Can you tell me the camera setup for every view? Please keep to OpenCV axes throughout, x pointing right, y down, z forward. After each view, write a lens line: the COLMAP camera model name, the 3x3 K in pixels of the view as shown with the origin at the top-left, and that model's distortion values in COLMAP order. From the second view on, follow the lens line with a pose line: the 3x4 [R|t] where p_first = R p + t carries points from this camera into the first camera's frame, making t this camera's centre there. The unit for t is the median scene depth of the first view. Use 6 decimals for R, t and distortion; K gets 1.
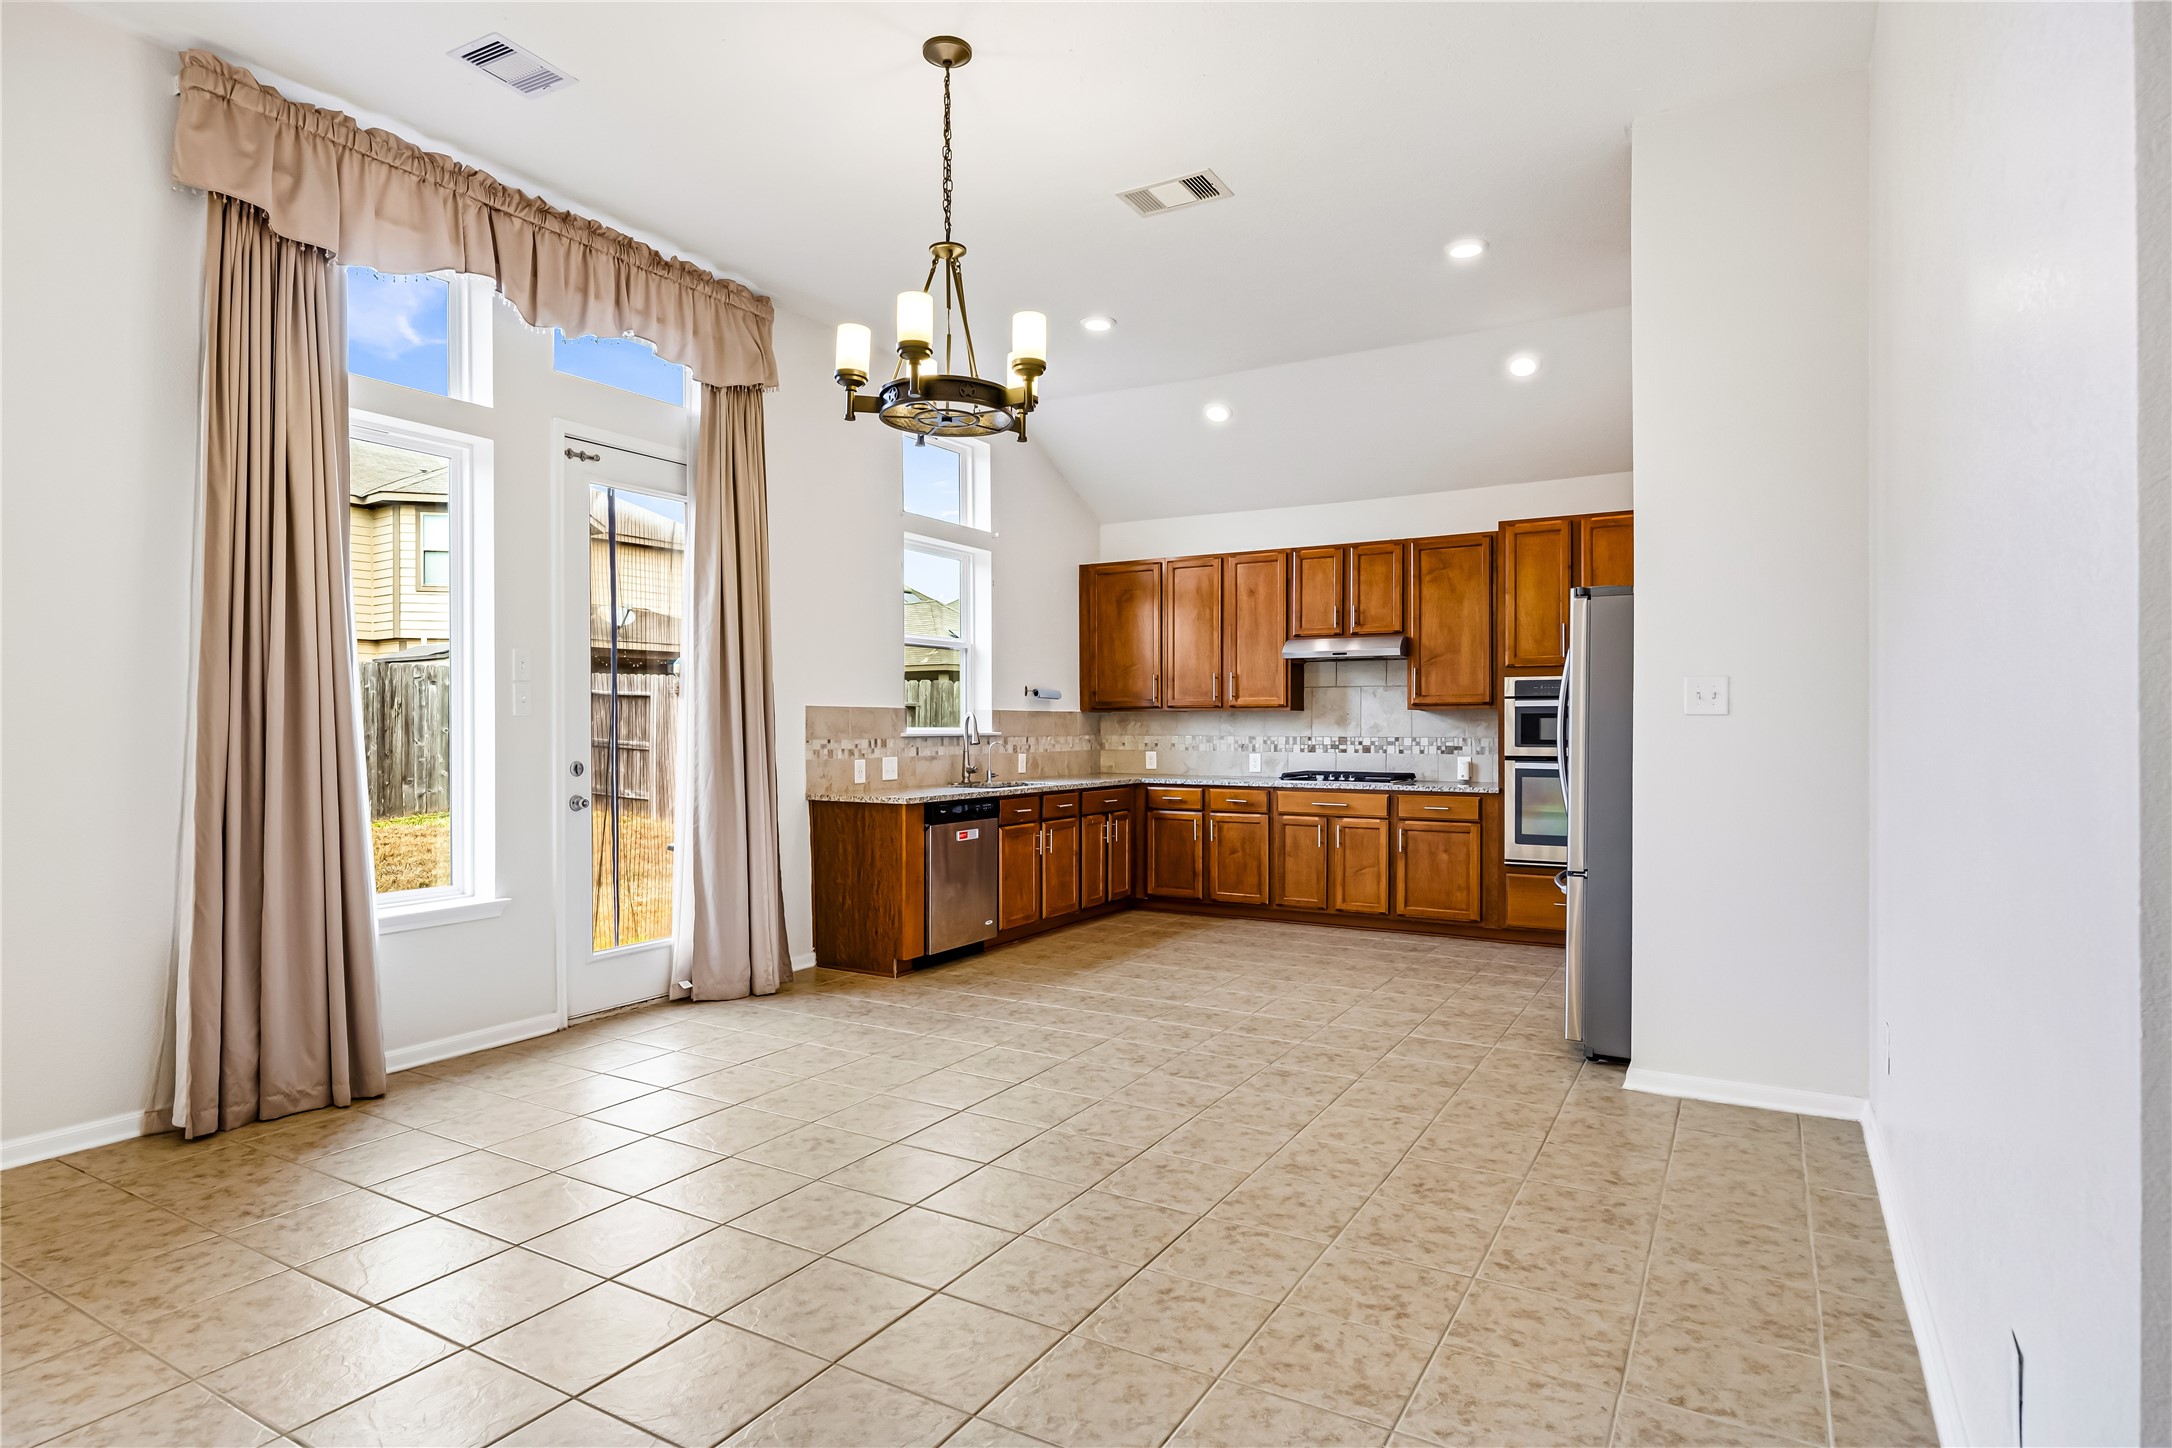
lens RADIAL K [[1167.1, 0, 1081.3], [0, 1167.1, 727.4], [0, 0, 1]] dist [0.006580, 0.000161]
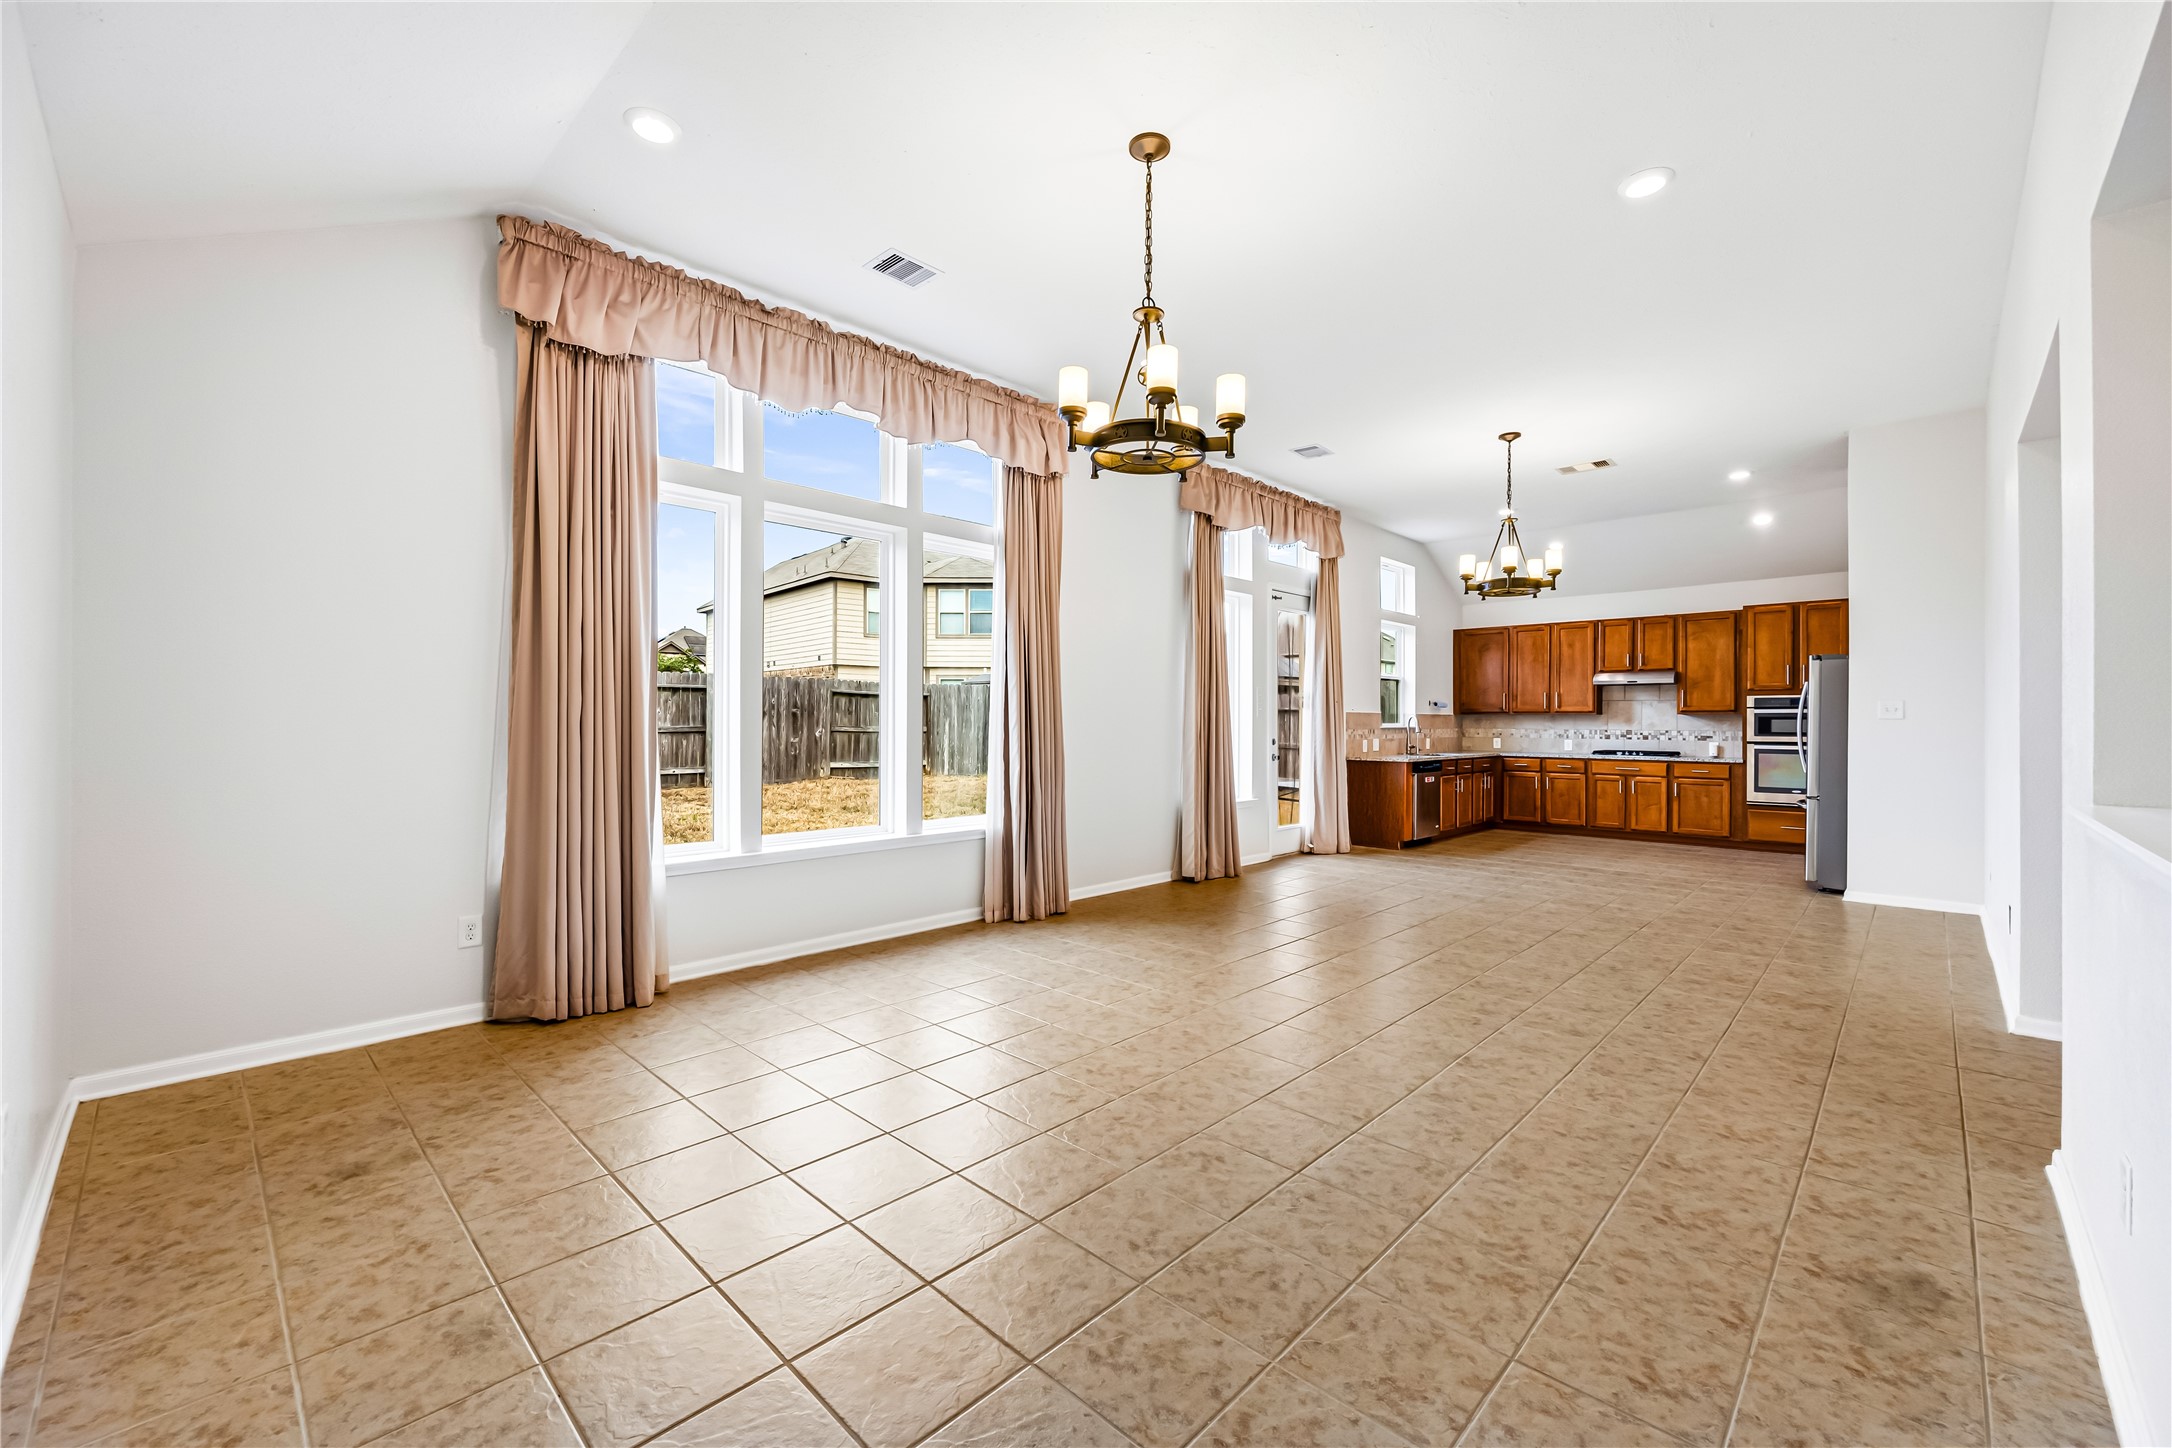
lens RADIAL K [[878.3, 0, 1085.1], [0, 878.3, 723.0], [0, 0, 1]] dist [0.002528, -0.001388]
pose [[0.973013, 0.004782, -0.230699, -0.279114], [-0.004573, 0.999989, 0.001439, -0.000434], [0.230703, -0.000345, 0.973024, -0.474363]]
